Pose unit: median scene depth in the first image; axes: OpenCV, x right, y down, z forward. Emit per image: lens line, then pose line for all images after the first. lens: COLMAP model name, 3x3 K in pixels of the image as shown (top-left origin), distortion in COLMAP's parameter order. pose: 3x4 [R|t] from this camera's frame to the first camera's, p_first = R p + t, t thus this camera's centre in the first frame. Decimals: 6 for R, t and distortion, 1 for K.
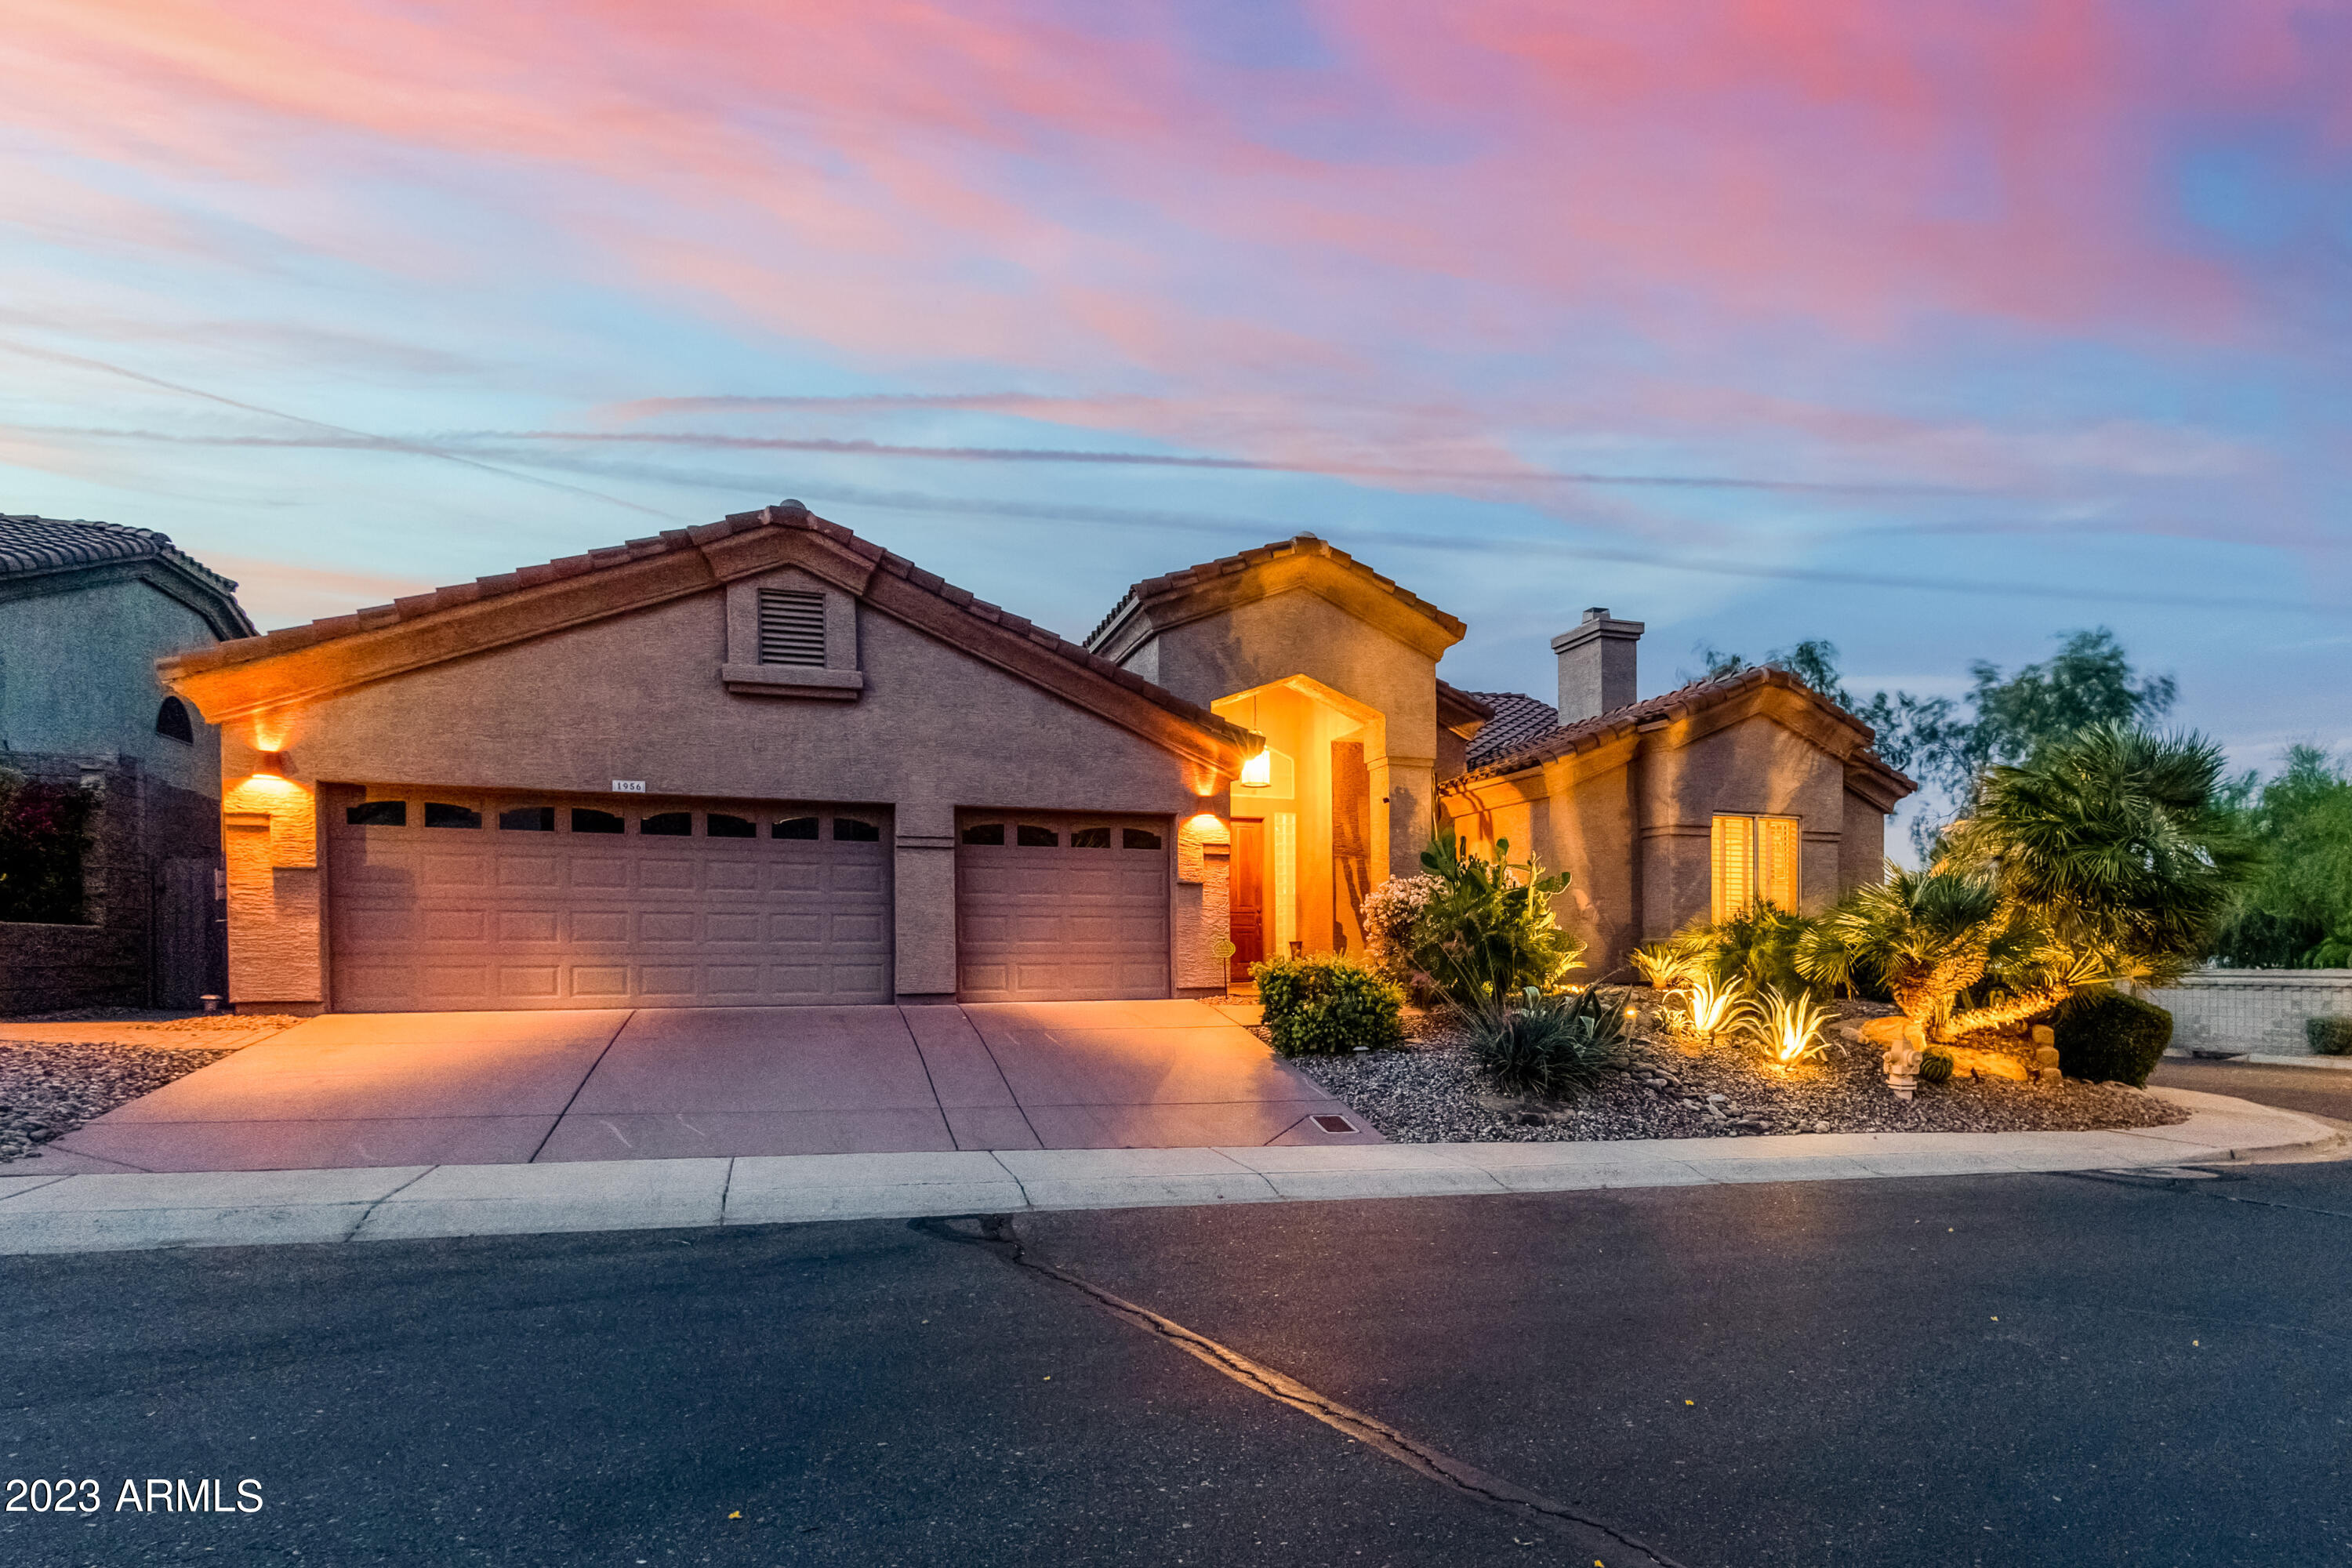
lens RADIAL K [[1323.7, 0, 1371.2], [0, 1323.7, 964.7], [0, 0, 1]] dist [0.028233, -0.000167]
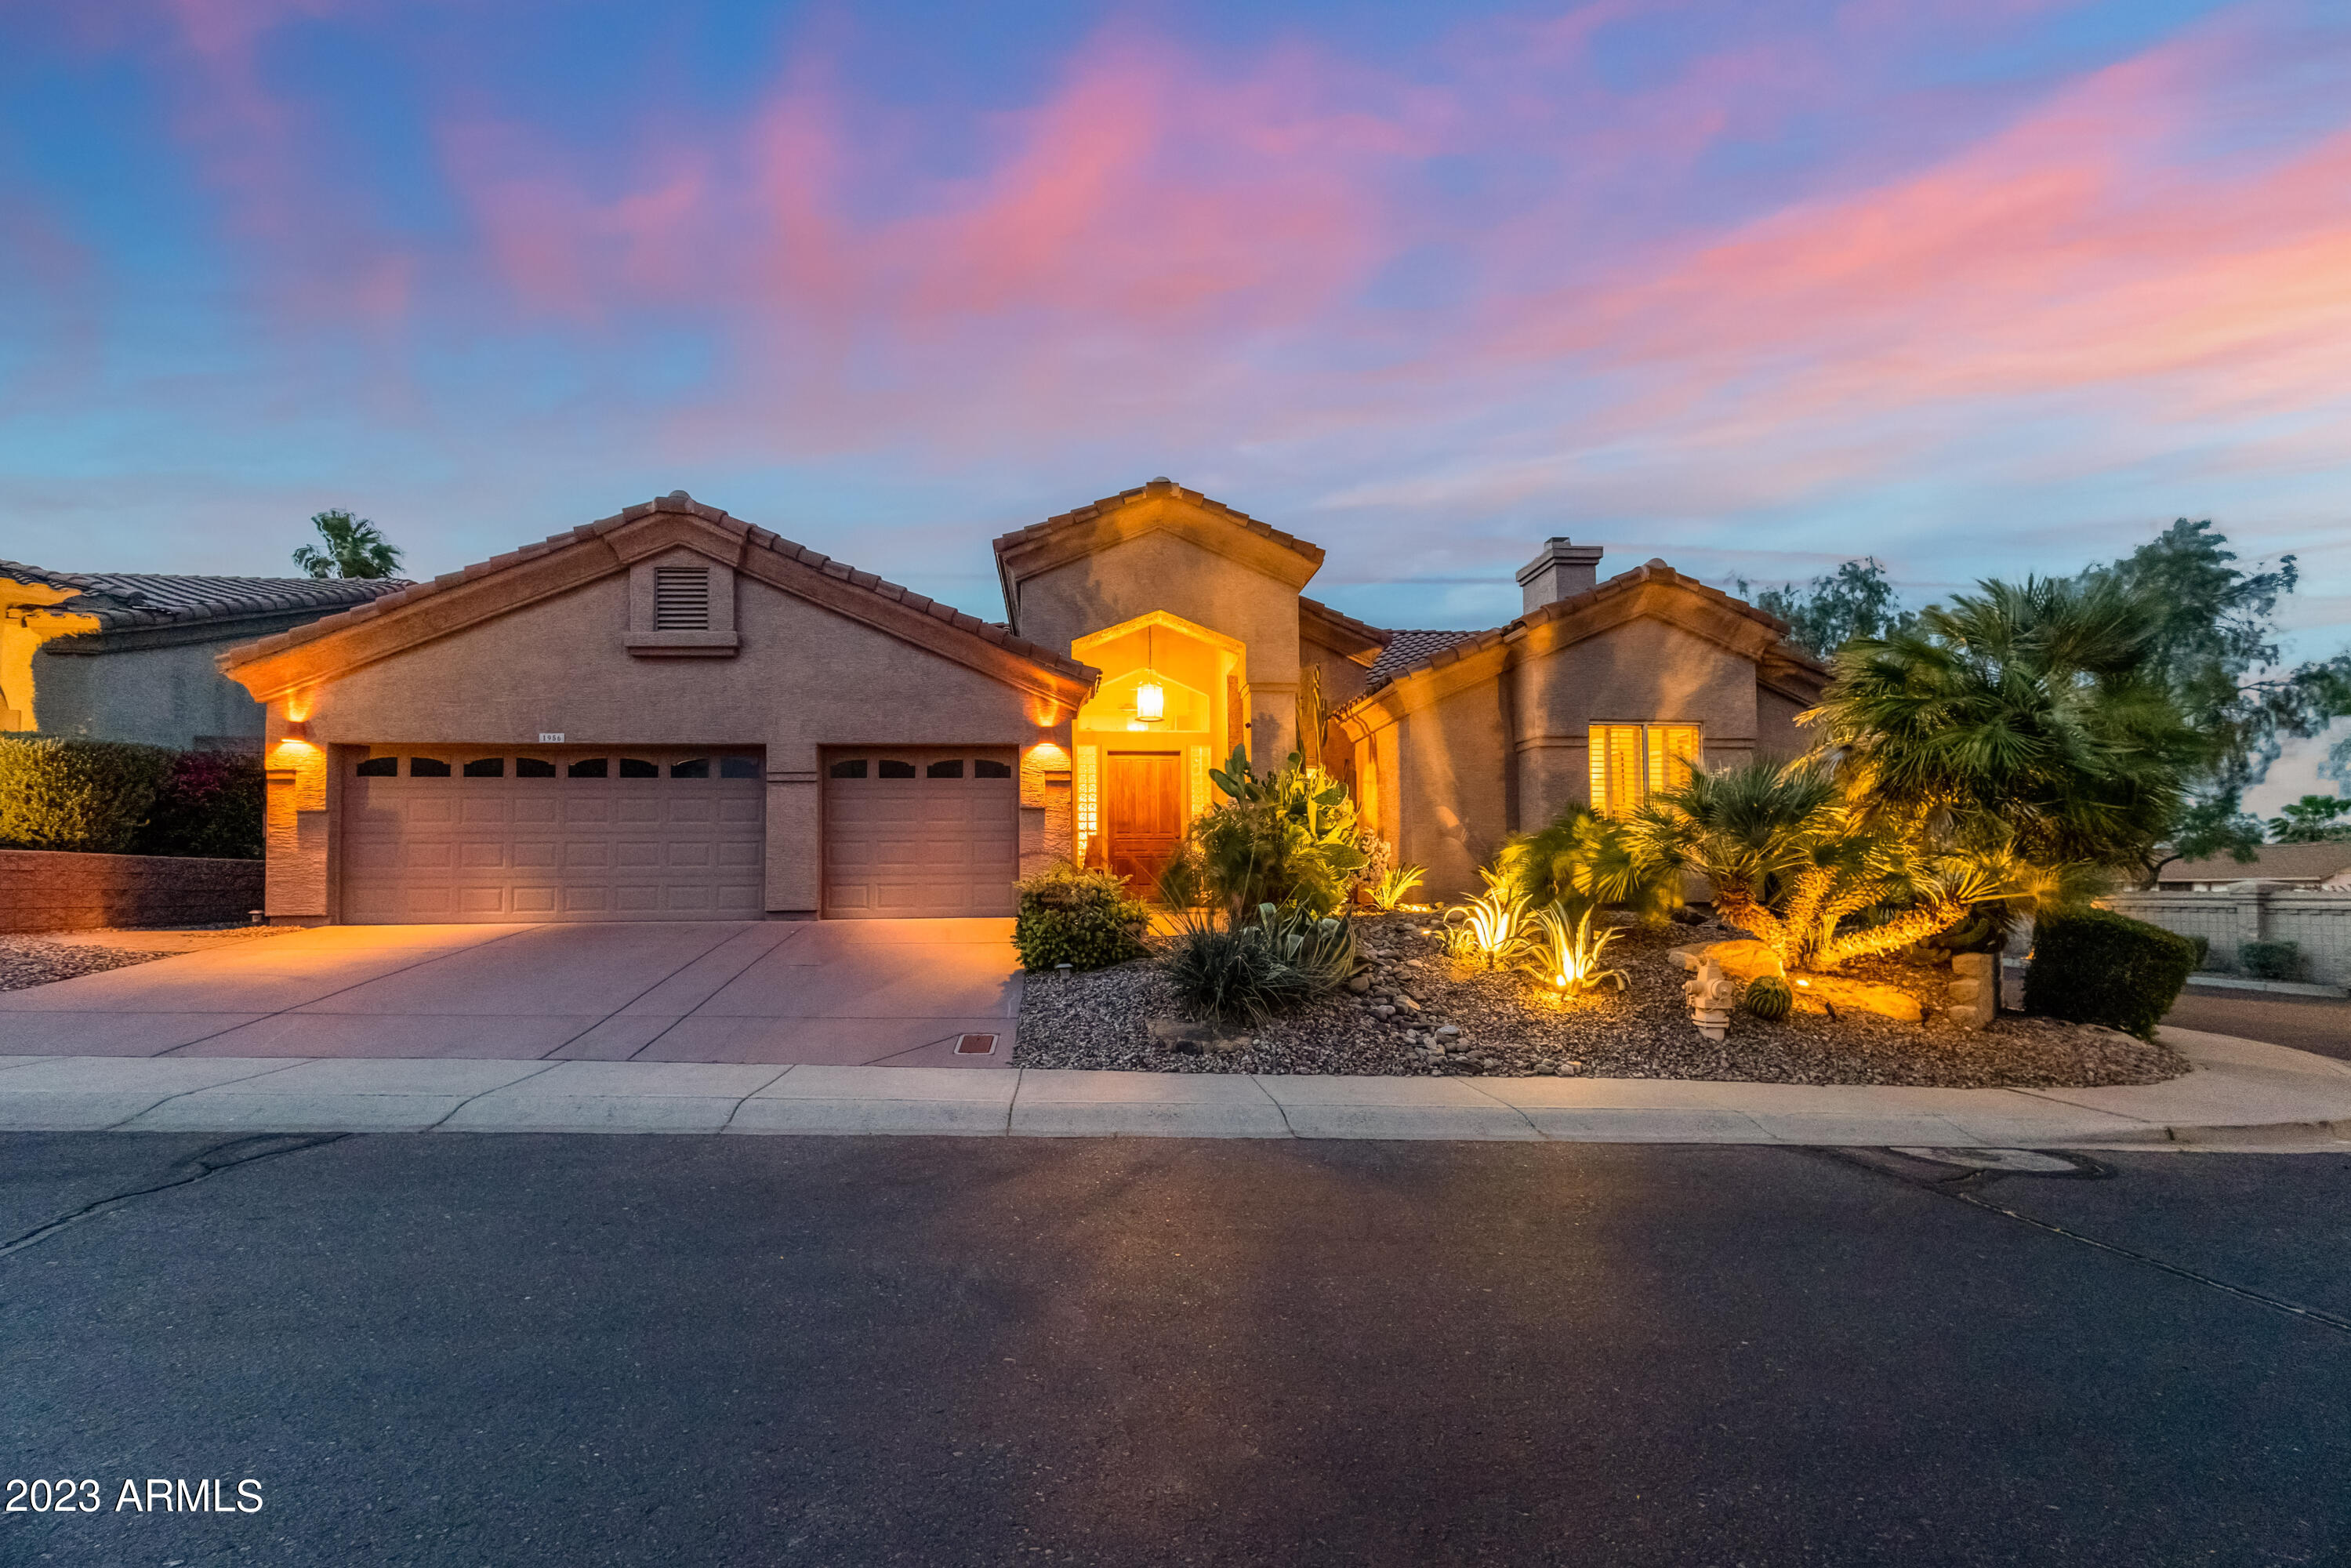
lens RADIAL K [[1108.0, 0, 1169.9], [0, 1108.0, 834.1], [0, 0, 1]] dist [0.021919, -0.000442]
pose [[0.952947, -0.019304, -0.302522, 0.260302], [0.002738, 0.998478, -0.055089, 0.009389], [0.303125, 0.051668, 0.951549, 0.201183]]
